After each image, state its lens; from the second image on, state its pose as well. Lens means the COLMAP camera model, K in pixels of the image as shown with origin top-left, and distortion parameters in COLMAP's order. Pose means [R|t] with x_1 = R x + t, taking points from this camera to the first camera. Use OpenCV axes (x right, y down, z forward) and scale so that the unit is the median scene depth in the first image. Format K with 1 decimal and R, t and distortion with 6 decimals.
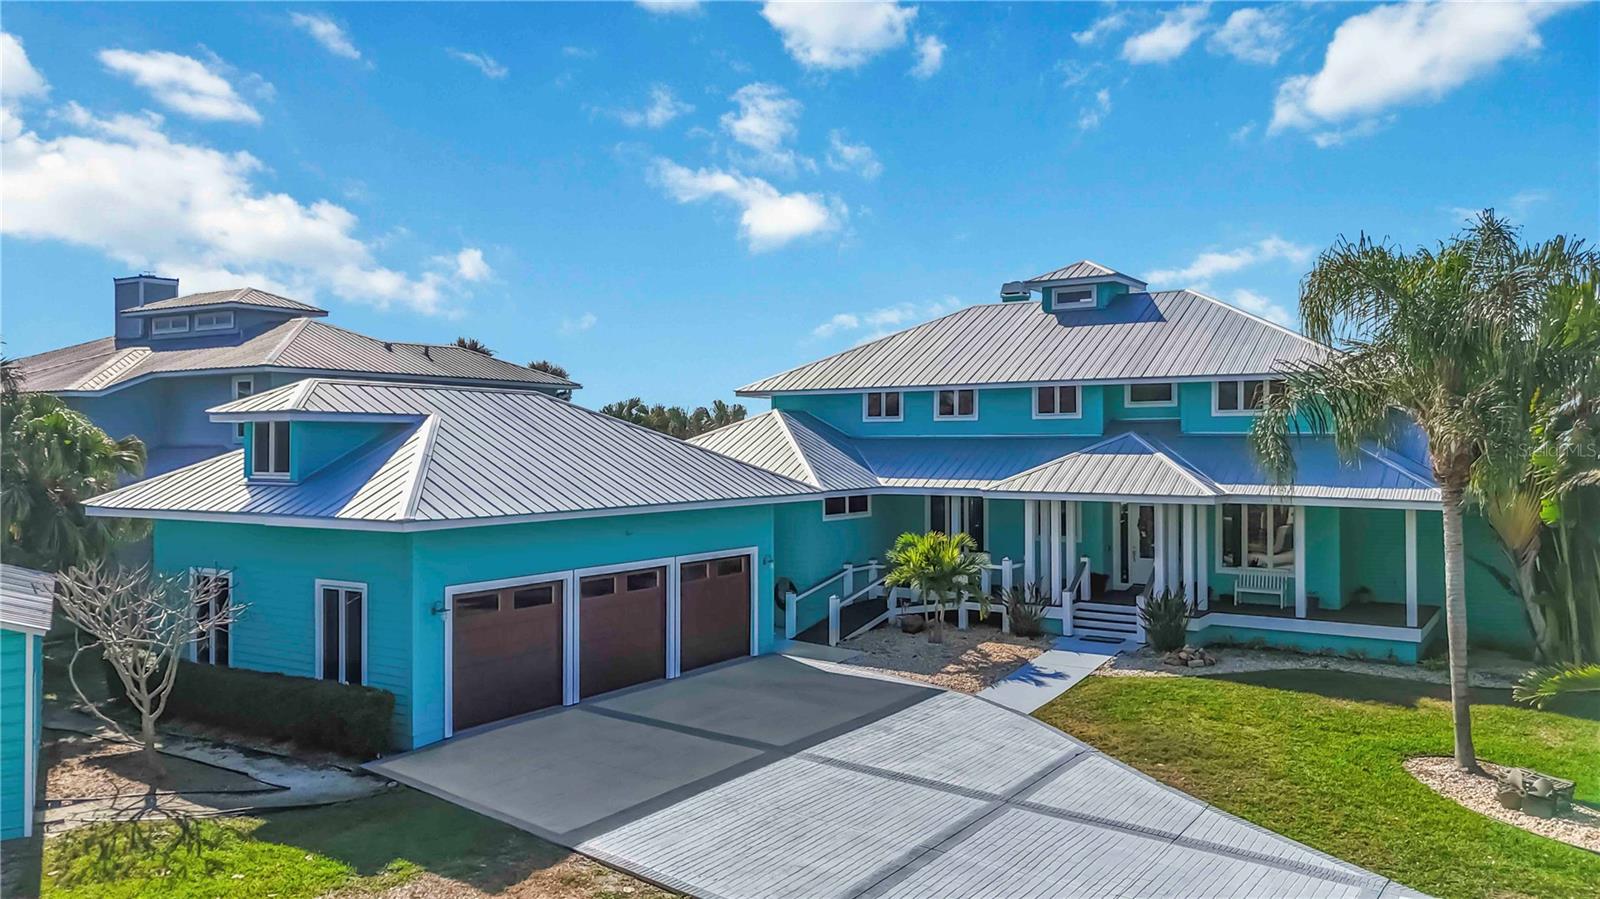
lens RADIAL K [[1175.2, 0, 800.0], [0, 1175.2, 449.5], [0, 0, 1]] dist [0.072132, -0.069464]
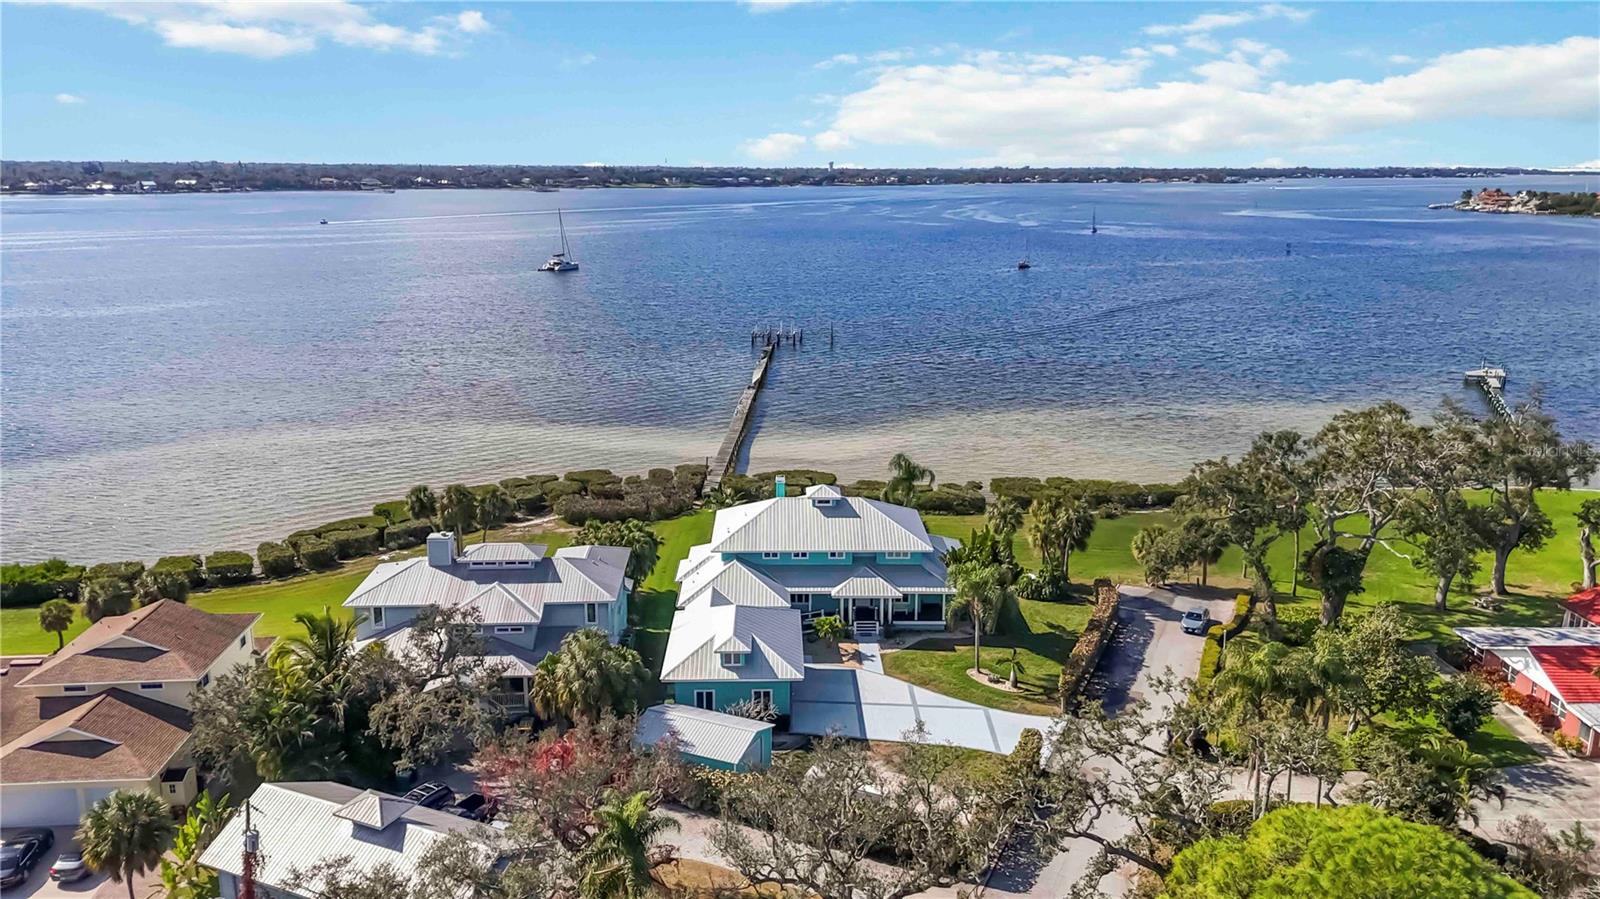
lens RADIAL K [[1175.2, 0, 800.0], [0, 1175.2, 449.5], [0, 0, 1]] dist [0.072132, -0.069464]
pose [[0.822676, -0.128565, 0.553783, -1.799187], [-0.003086, 0.973070, 0.230491, -1.199389], [-0.568502, -0.191328, 0.800124, -1.568508]]
